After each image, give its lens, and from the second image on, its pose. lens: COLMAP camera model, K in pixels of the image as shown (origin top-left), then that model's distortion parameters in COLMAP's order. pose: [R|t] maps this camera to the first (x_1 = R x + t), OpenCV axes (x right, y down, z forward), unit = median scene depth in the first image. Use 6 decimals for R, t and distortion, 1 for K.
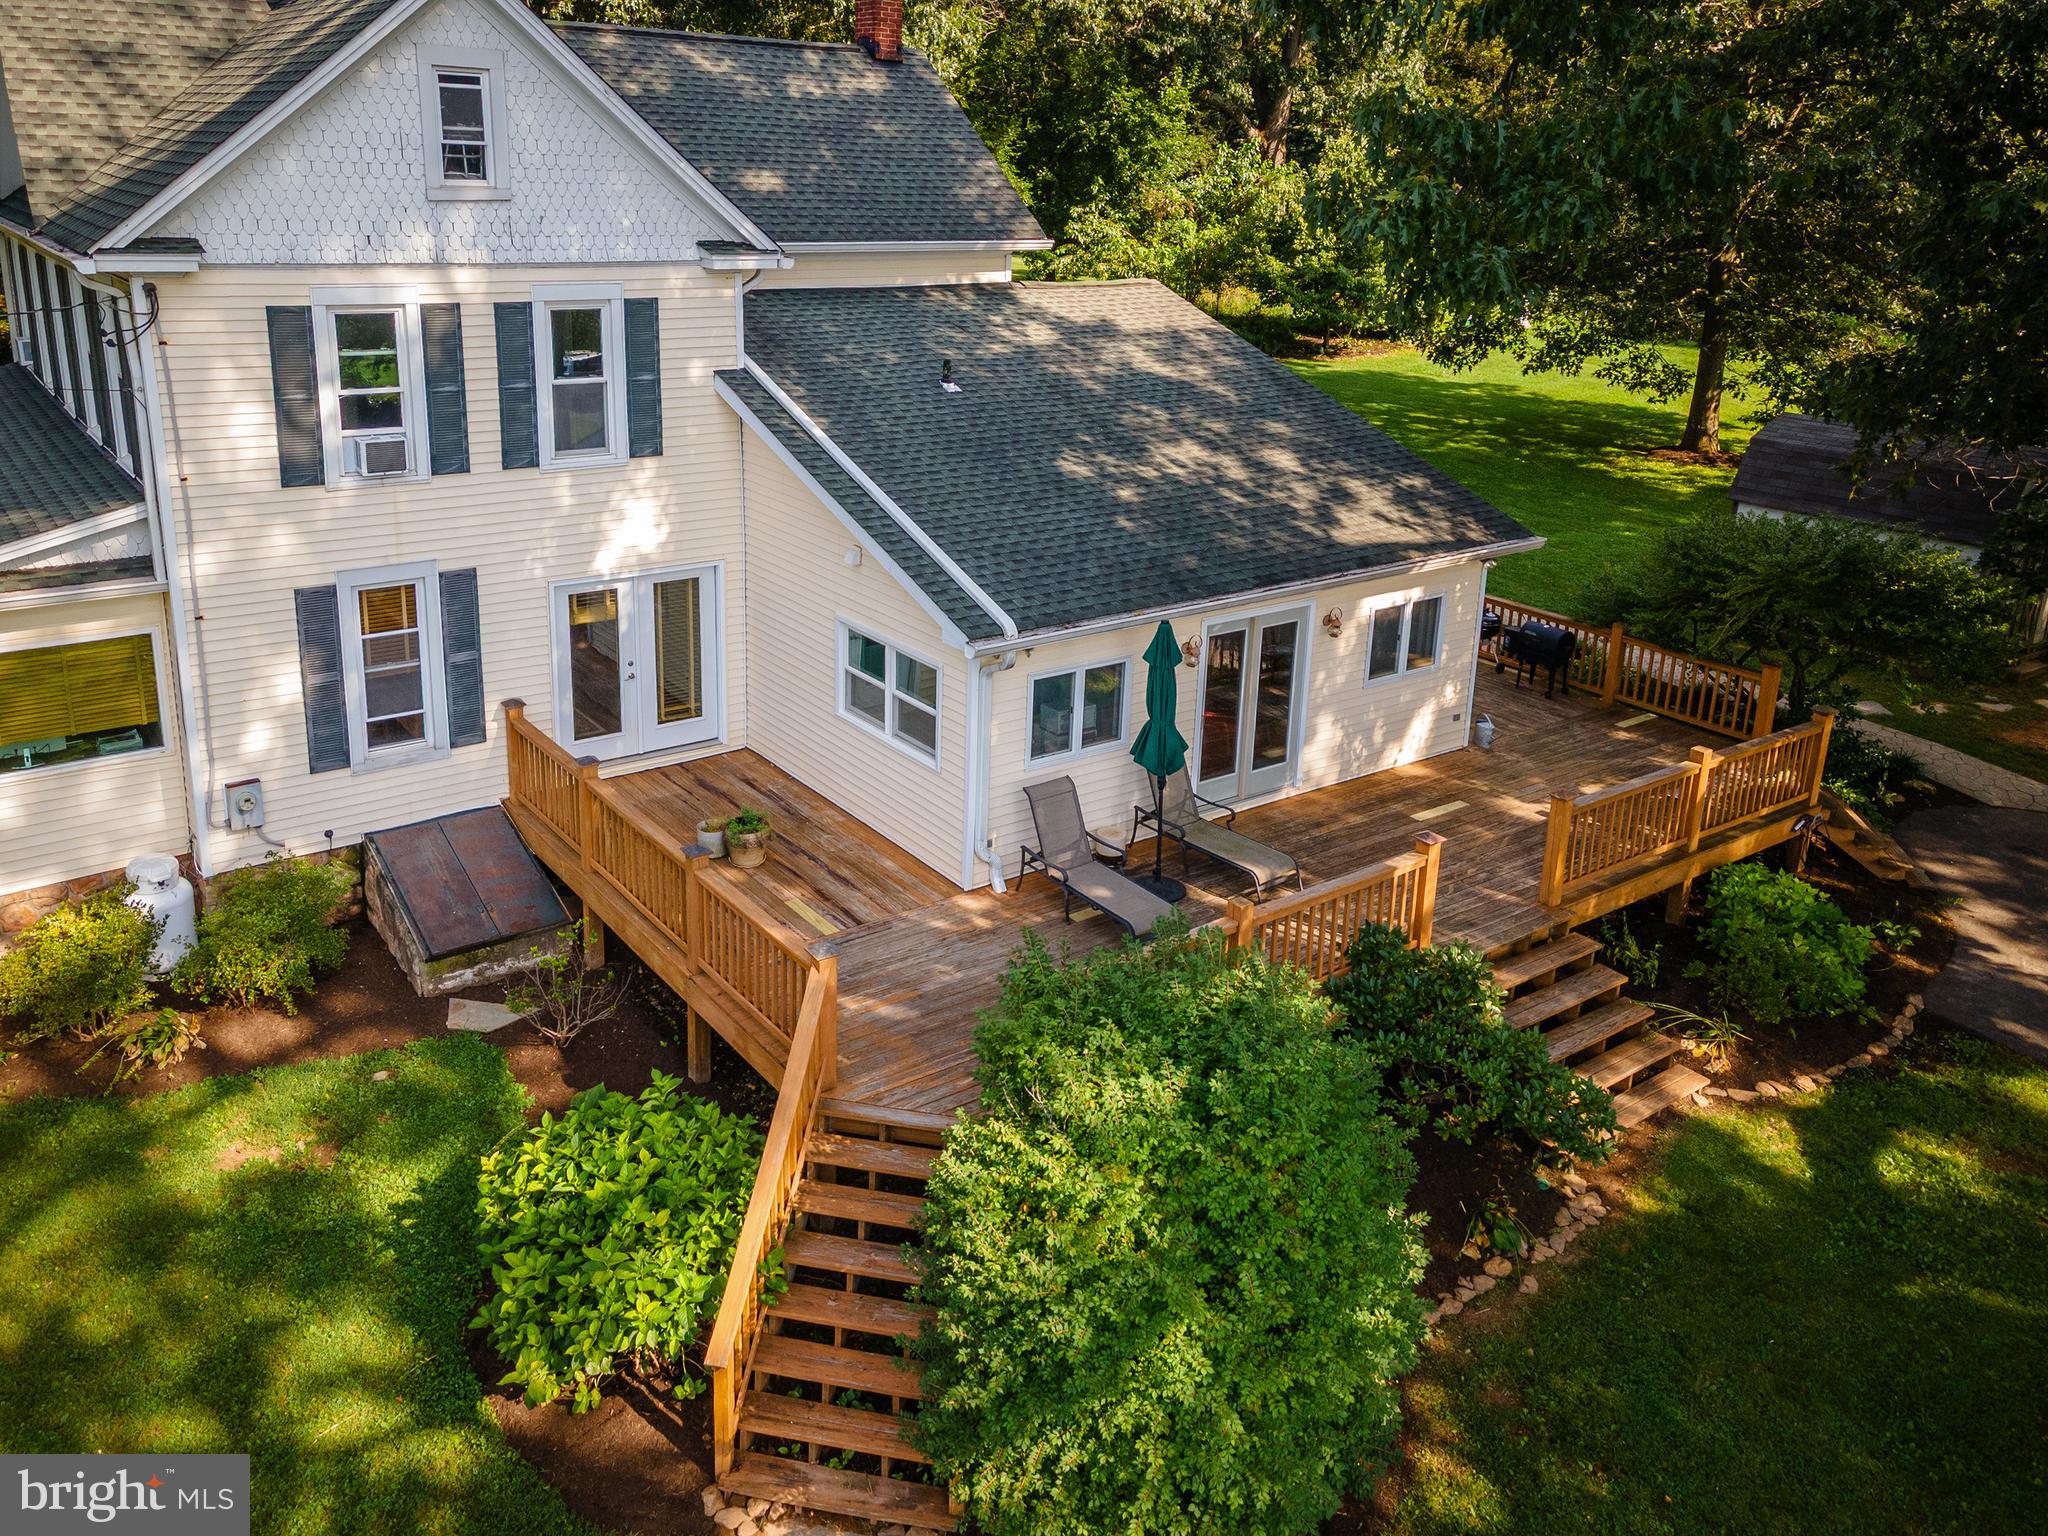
lens RADIAL K [[1584.2, 0, 960.8], [0, 1584.2, 600.2], [0, 0, 1]] dist [0.021029, 0.006709]
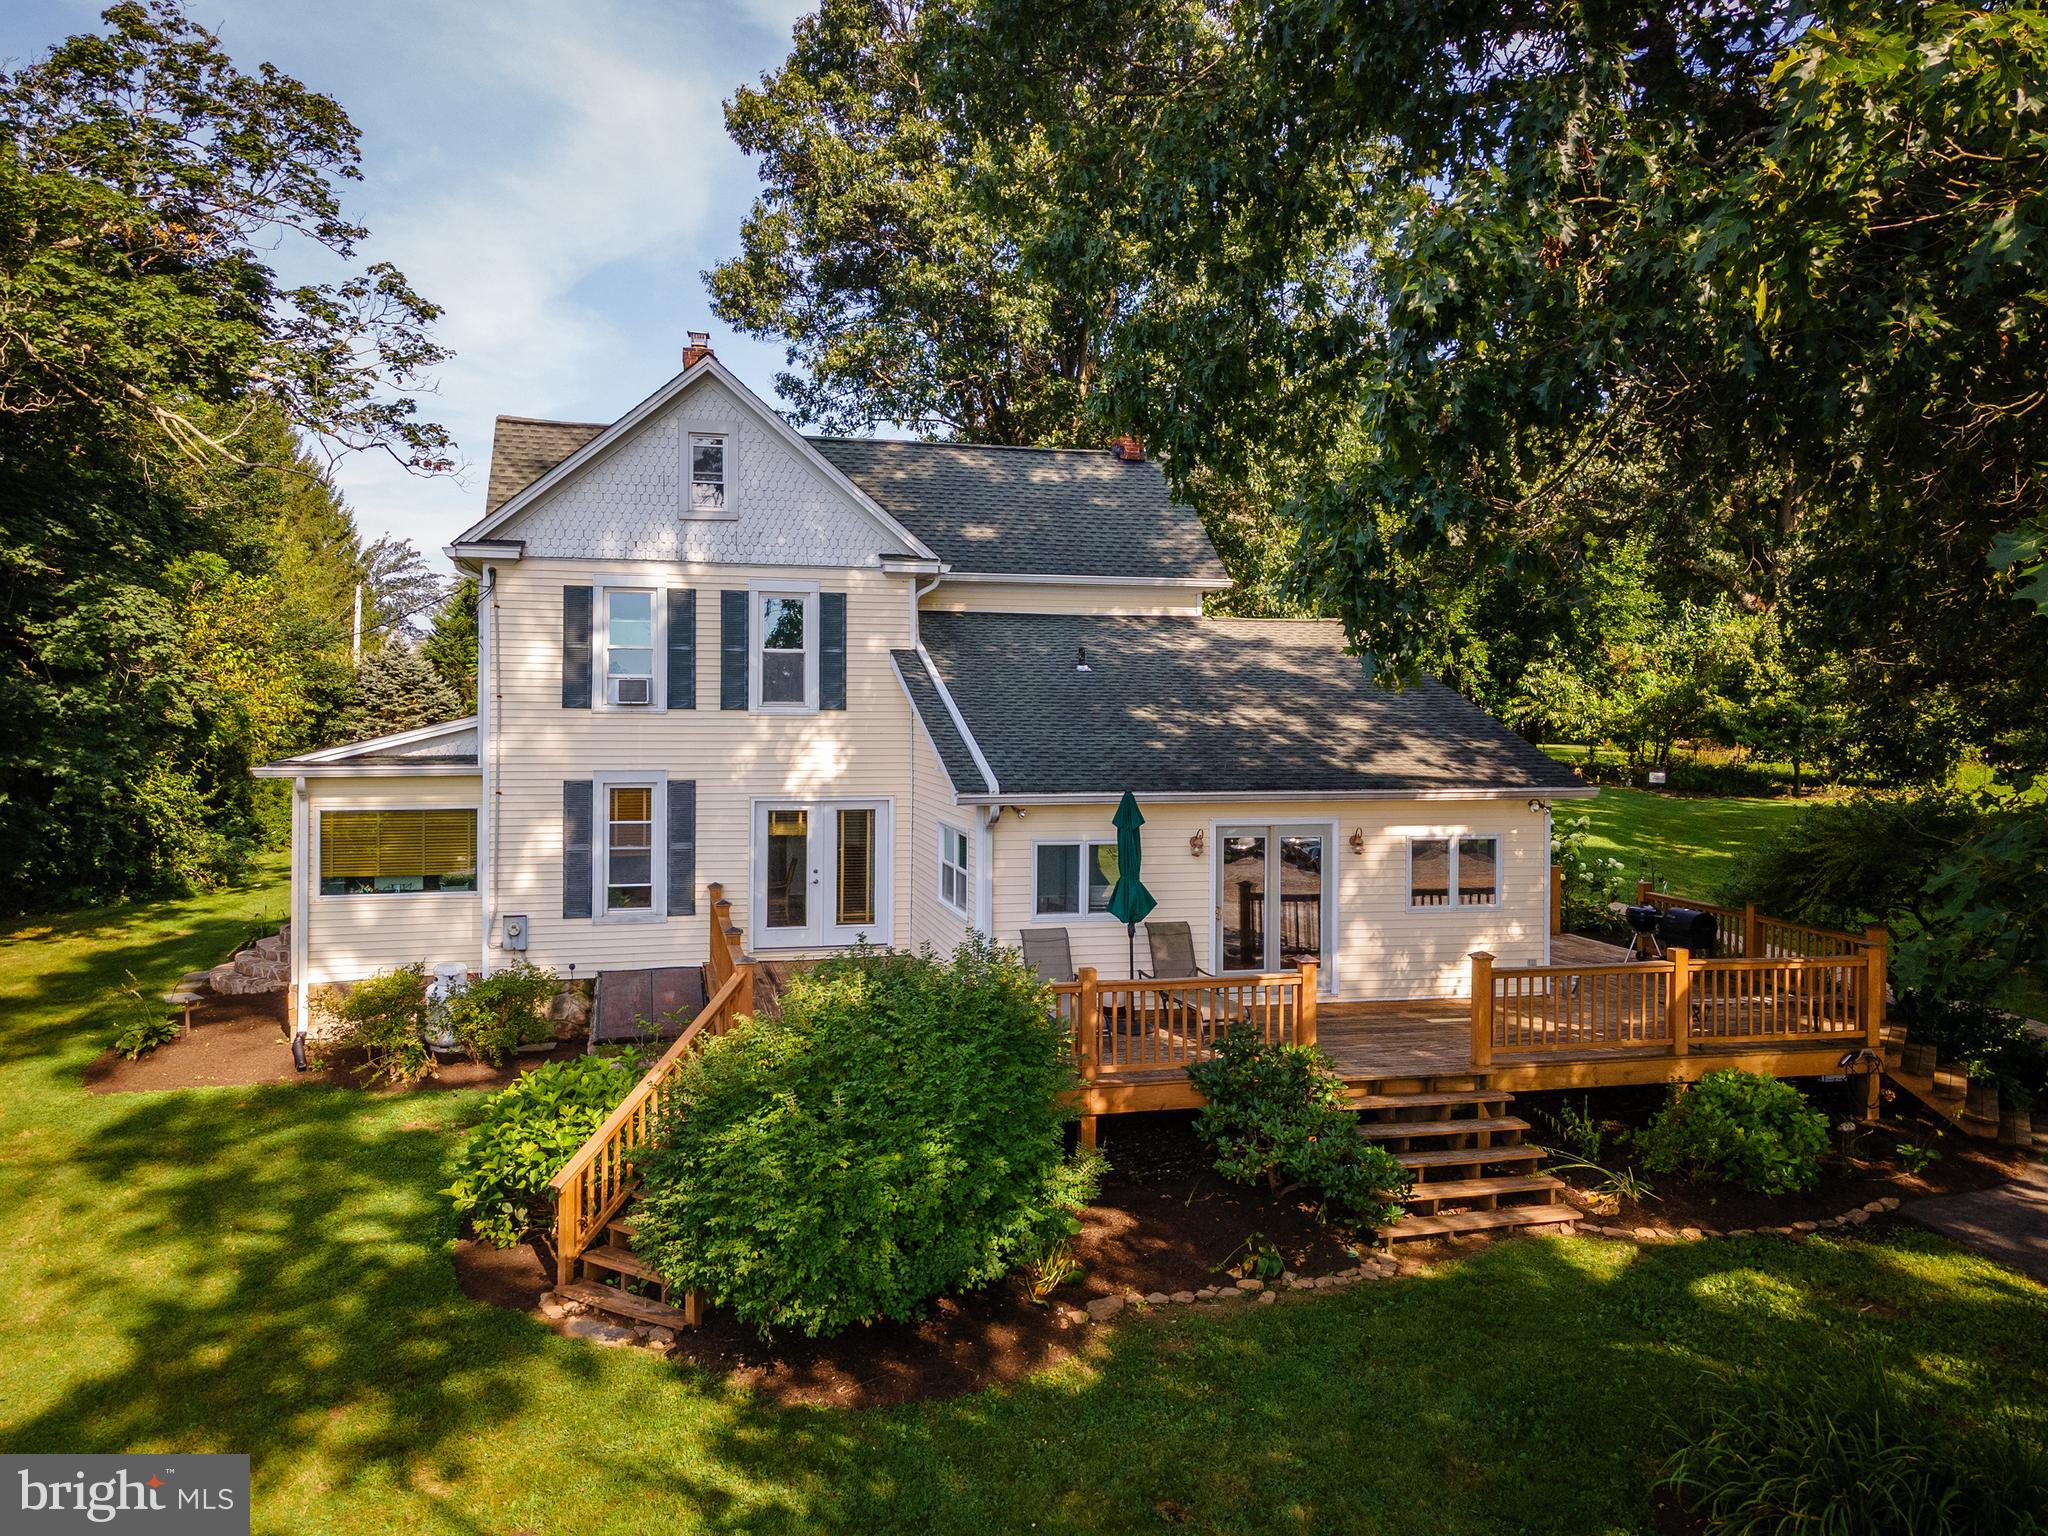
lens RADIAL K [[1536.6, 0, 1020.7], [0, 1536.6, 716.2], [0, 0, 1]] dist [0.041005, 0.002123]
pose [[0.930763, -0.017068, -0.365225, 0.435470], [-0.080267, 0.965003, -0.249654, 0.232367], [0.356705, 0.261684, 0.896818, -0.103031]]
